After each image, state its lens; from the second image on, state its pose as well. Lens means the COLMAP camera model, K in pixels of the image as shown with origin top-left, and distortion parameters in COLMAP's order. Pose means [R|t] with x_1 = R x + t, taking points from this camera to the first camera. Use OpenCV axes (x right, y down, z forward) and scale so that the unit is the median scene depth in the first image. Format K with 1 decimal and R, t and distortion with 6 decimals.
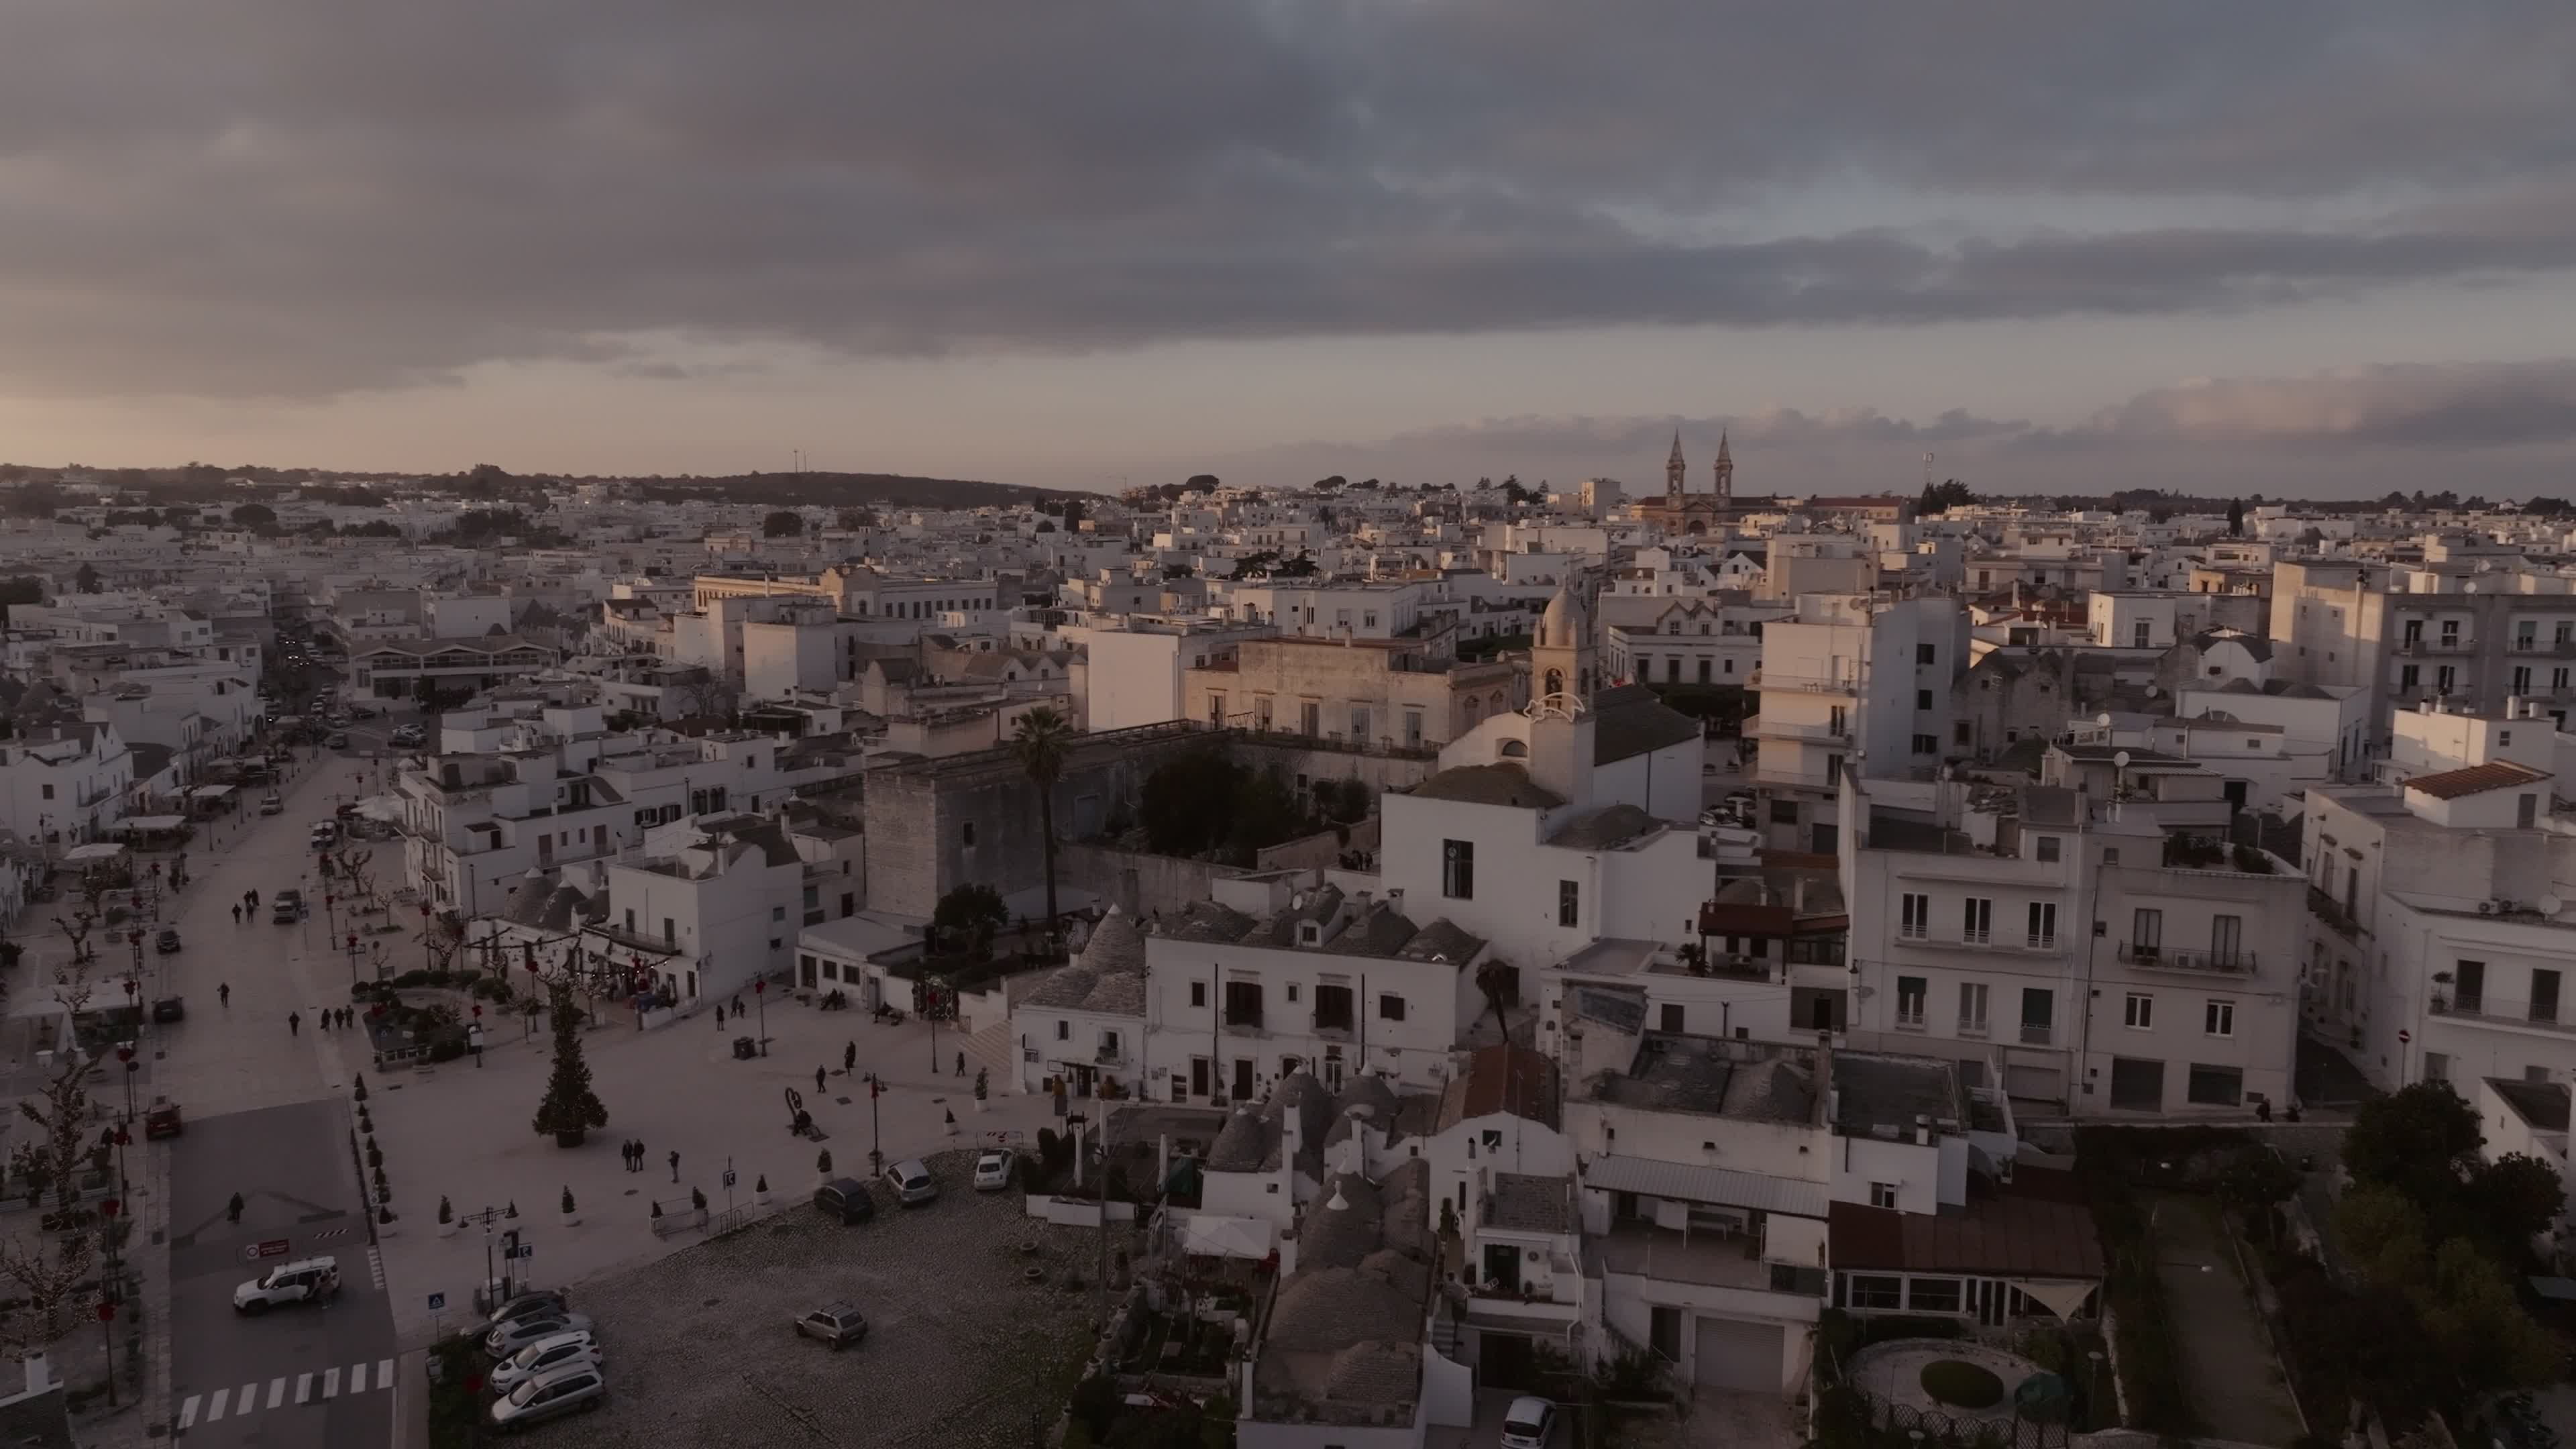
lens RADIAL K [[1808.1, 0, 1288.0], [0, 1808.1, 724.5], [0, 0, 1]] dist [0.002768, 0.006061]
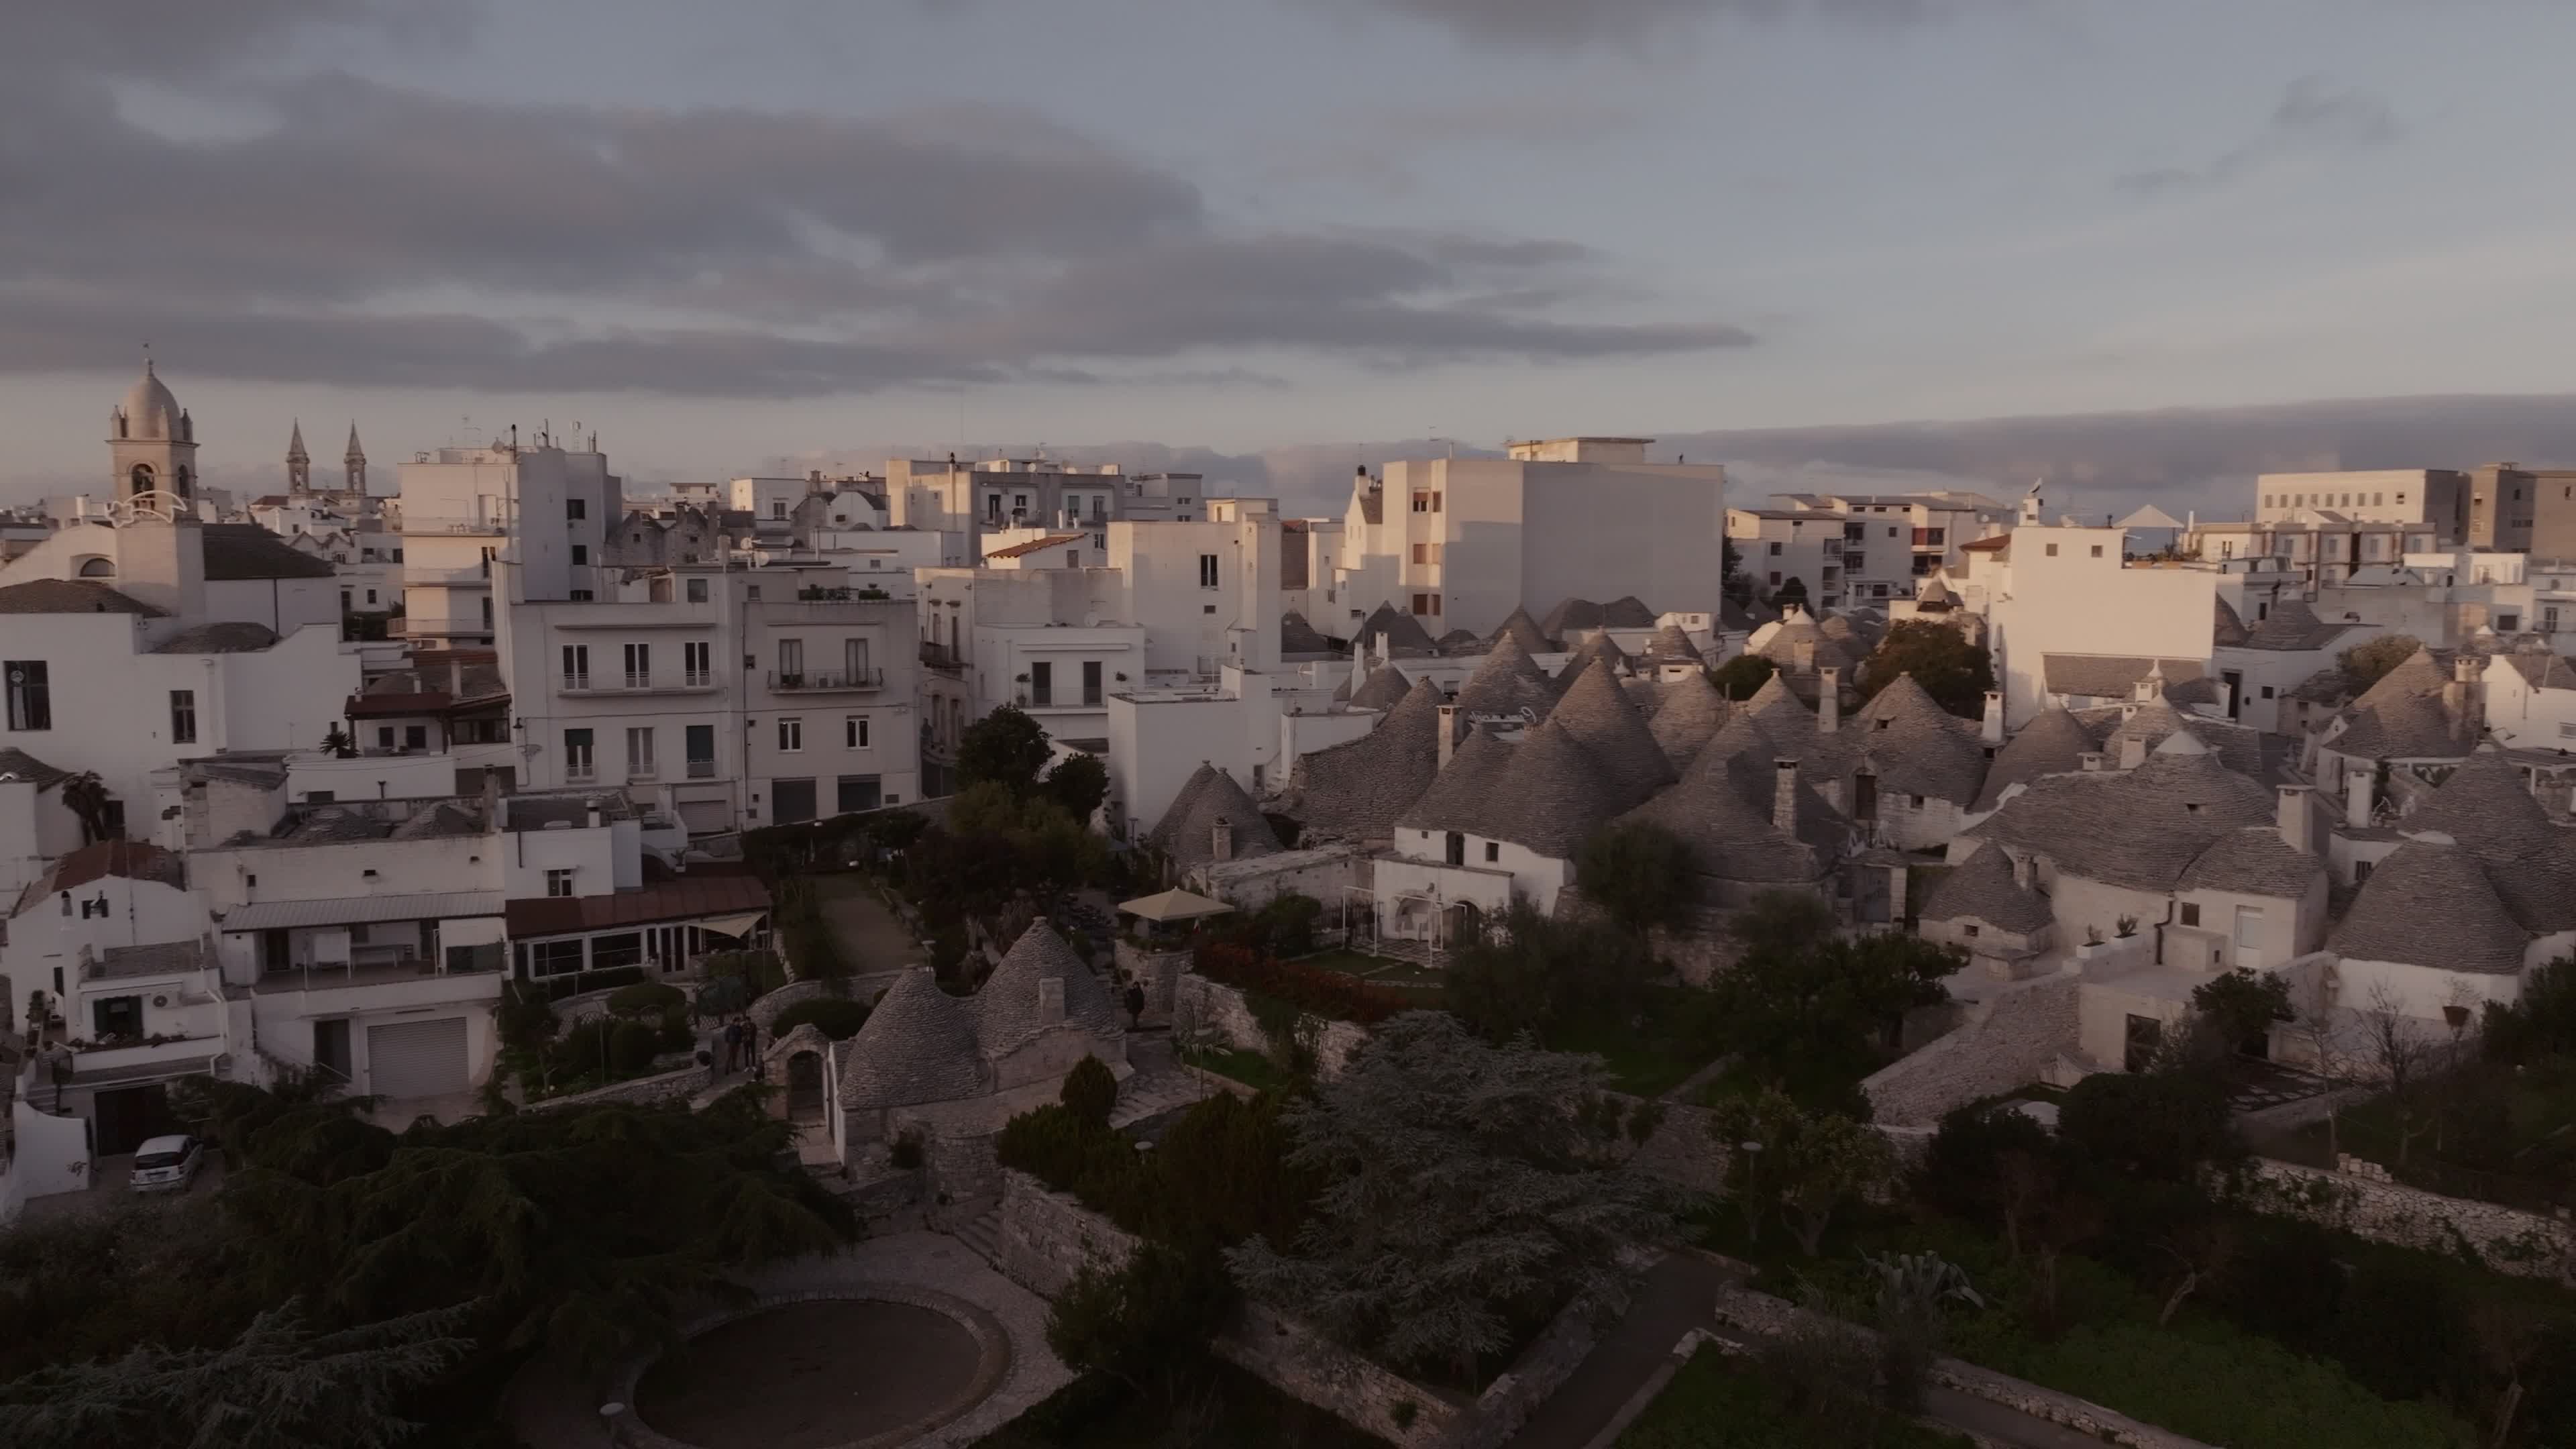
lens RADIAL K [[1806.4, 0, 1288.0], [0, 1806.4, 724.5], [0, 0, 1]] dist [0.002424, -0.002094]
pose [[0.761512, -0.066056, 0.644776, -0.003271], [0.085298, 0.996355, 0.001333, 0.142469], [-0.642514, 0.053983, 0.764370, -0.022354]]
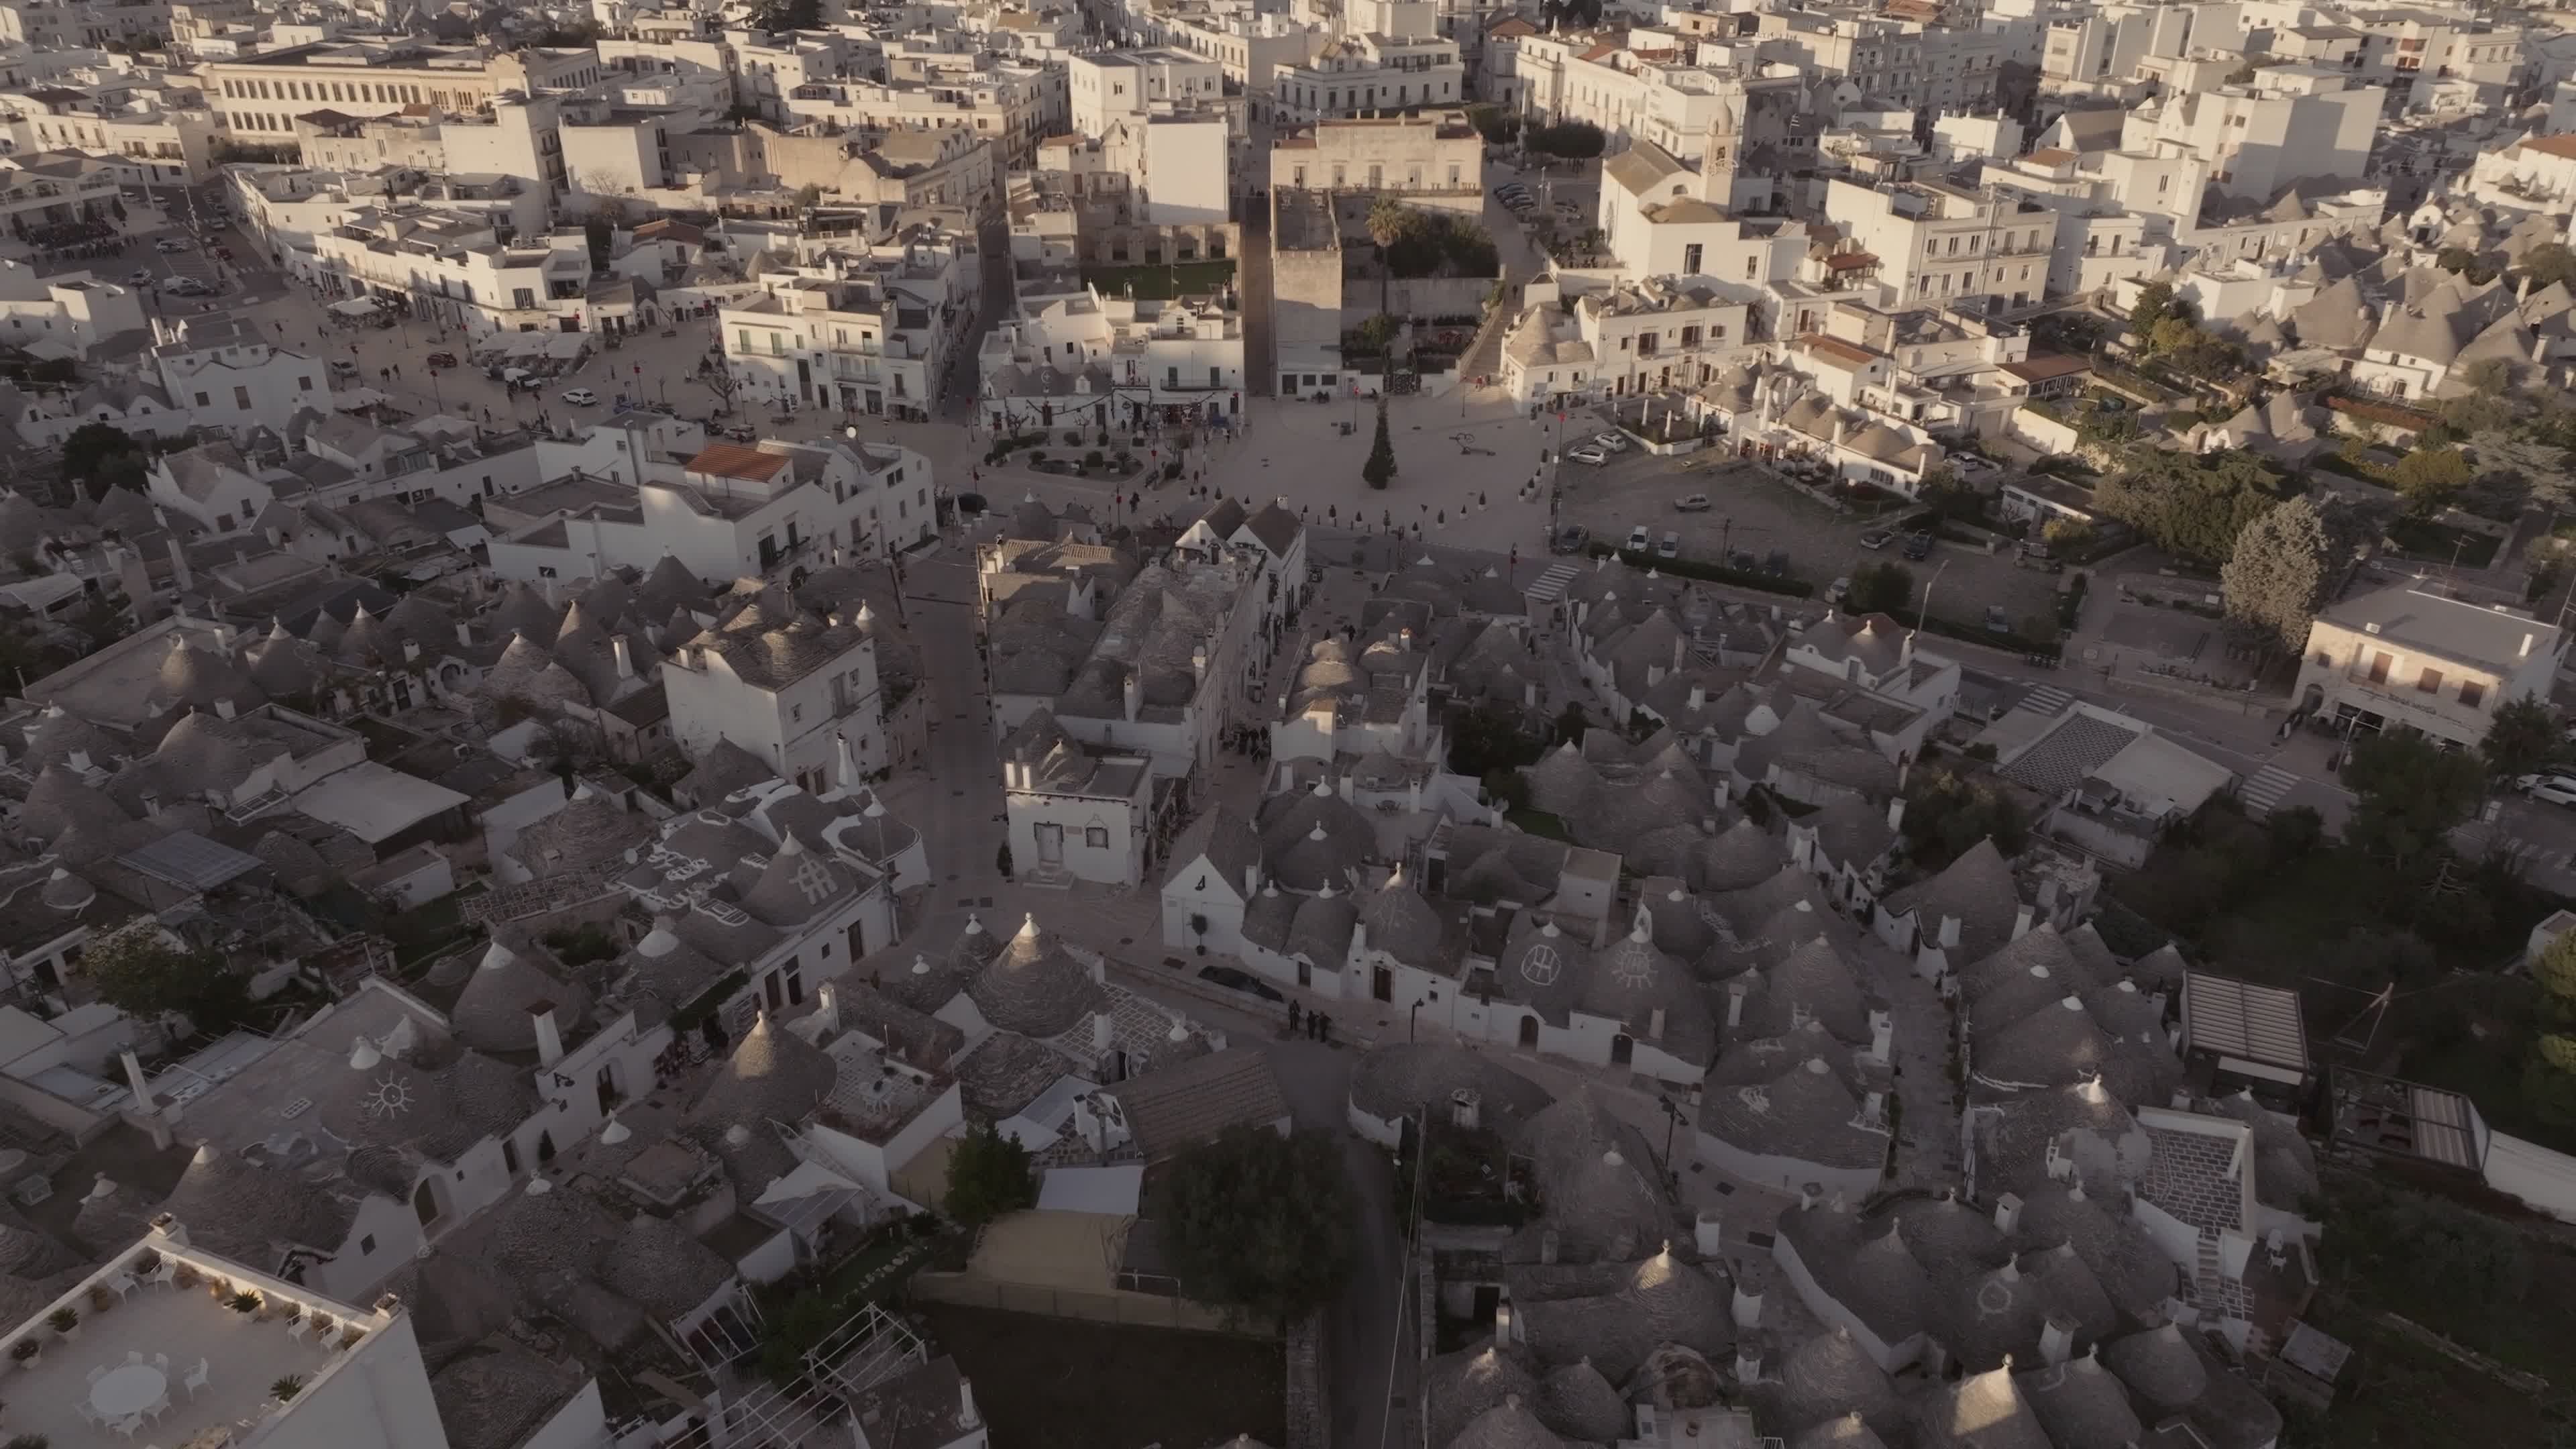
lens RADIAL K [[1807.7, 0, 1288.0], [0, 1807.7, 724.5], [0, 0, 1]] dist [0.006415, 0.002407]
pose [[0.793674, -0.286072, 0.536884, -1.448895], [0.078987, 0.923523, 0.375322, -0.223806], [-0.603194, -0.255476, 0.755572, -0.348028]]
